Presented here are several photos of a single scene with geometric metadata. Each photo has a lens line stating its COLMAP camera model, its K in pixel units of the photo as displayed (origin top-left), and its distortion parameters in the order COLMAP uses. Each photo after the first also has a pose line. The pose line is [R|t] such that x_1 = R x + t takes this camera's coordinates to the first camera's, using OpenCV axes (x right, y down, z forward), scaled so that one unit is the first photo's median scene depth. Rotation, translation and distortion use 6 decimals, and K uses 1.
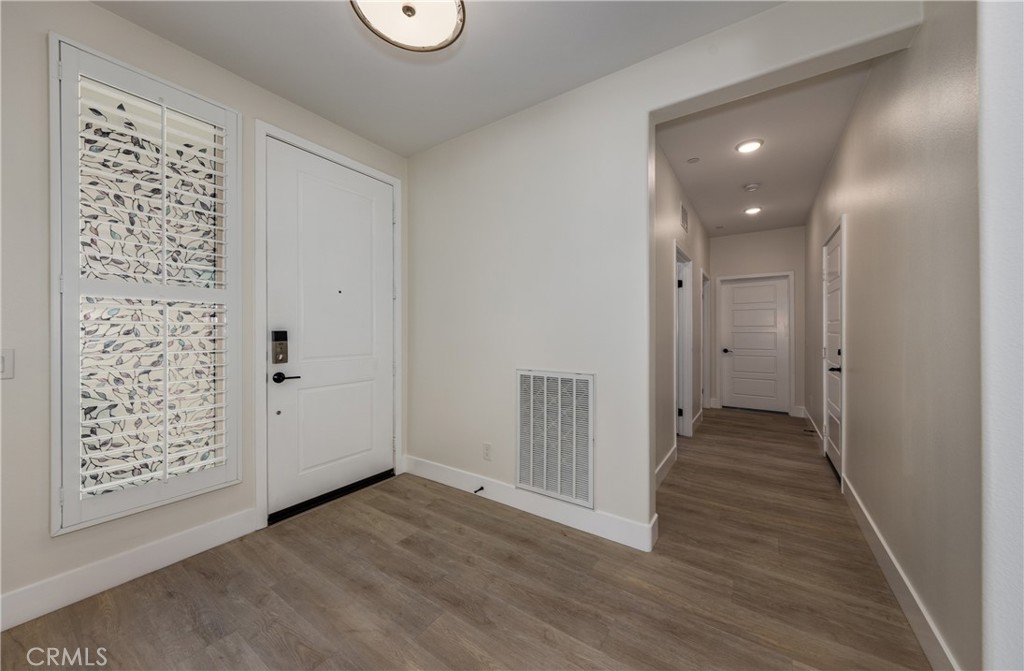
lens RADIAL K [[360.0, 0, 512.0], [0, 360.0, 335.5], [0, 0, 1]] dist [-0.000763, -0.000140]
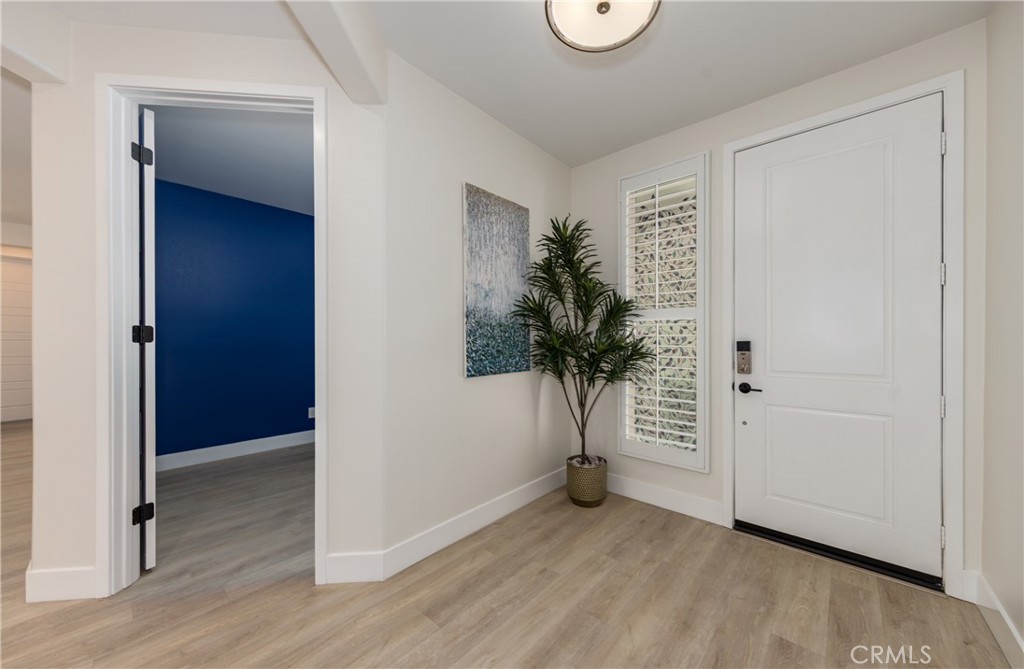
lens RADIAL K [[358.3, 0, 544.5], [0, 358.3, 343.1], [0, 0, 1]] dist [0.001763, 0.000105]
pose [[-0.090054, 0.005400, -0.995922, 0.453082], [-0.009731, 0.999933, 0.006302, -0.009198], [0.995889, 0.010259, -0.089995, 0.620544]]
